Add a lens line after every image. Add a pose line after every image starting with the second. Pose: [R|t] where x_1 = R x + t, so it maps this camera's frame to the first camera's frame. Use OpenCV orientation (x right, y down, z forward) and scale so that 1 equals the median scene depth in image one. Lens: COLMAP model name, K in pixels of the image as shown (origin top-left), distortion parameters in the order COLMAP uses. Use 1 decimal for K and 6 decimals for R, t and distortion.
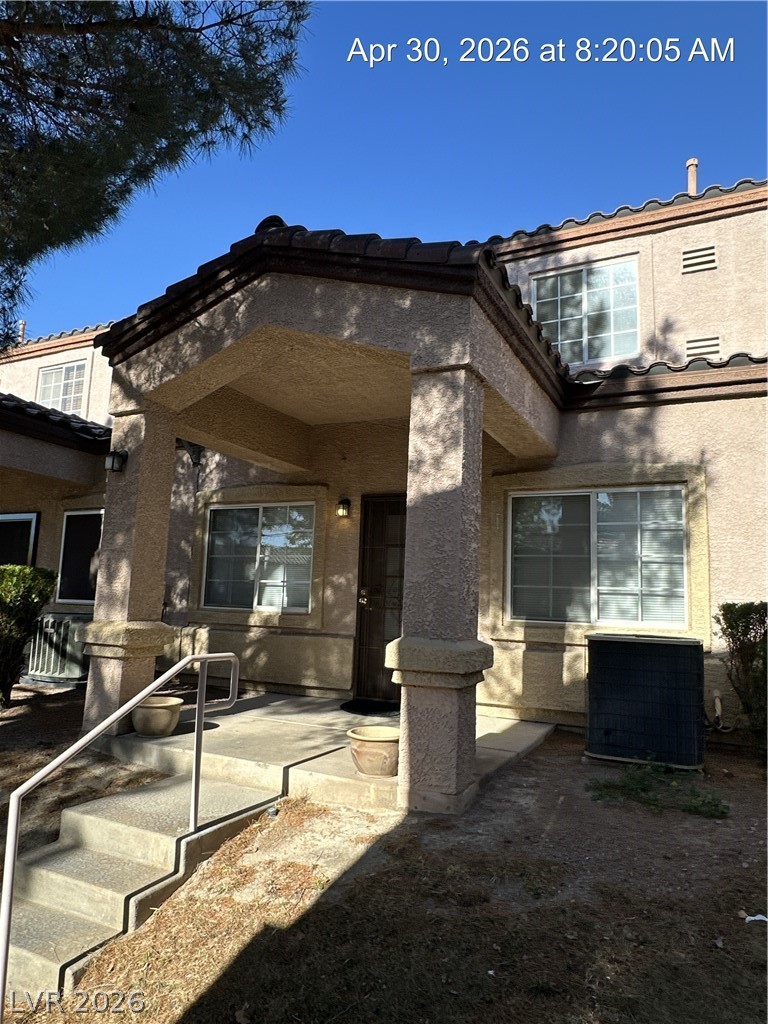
lens RADIAL K [[659.3, 0, 384.8], [0, 659.3, 512.2], [0, 0, 1]] dist [-0.004490, 0.003641]
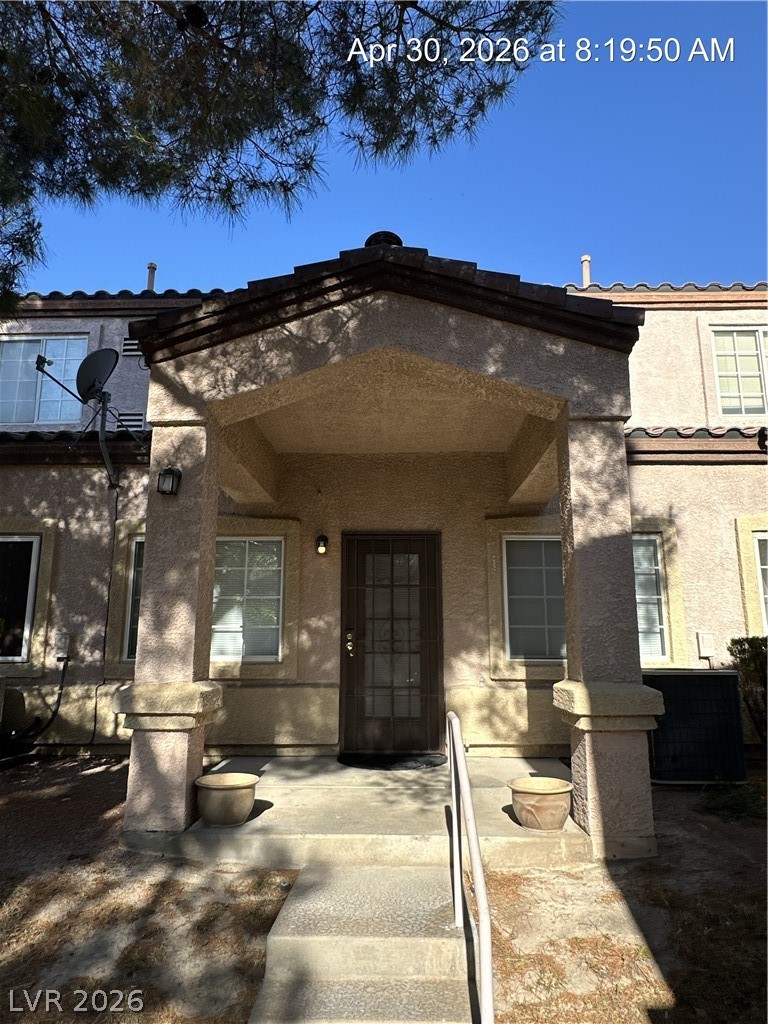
lens RADIAL K [[659.3, 0, 383.9], [0, 659.3, 512.7], [0, 0, 1]] dist [-0.004490, 0.003641]
pose [[0.907778, 0.050164, 0.416441, -0.505176], [-0.027492, 0.997804, -0.060265, 0.002523], [-0.418549, 0.043258, 0.907163, 0.162426]]
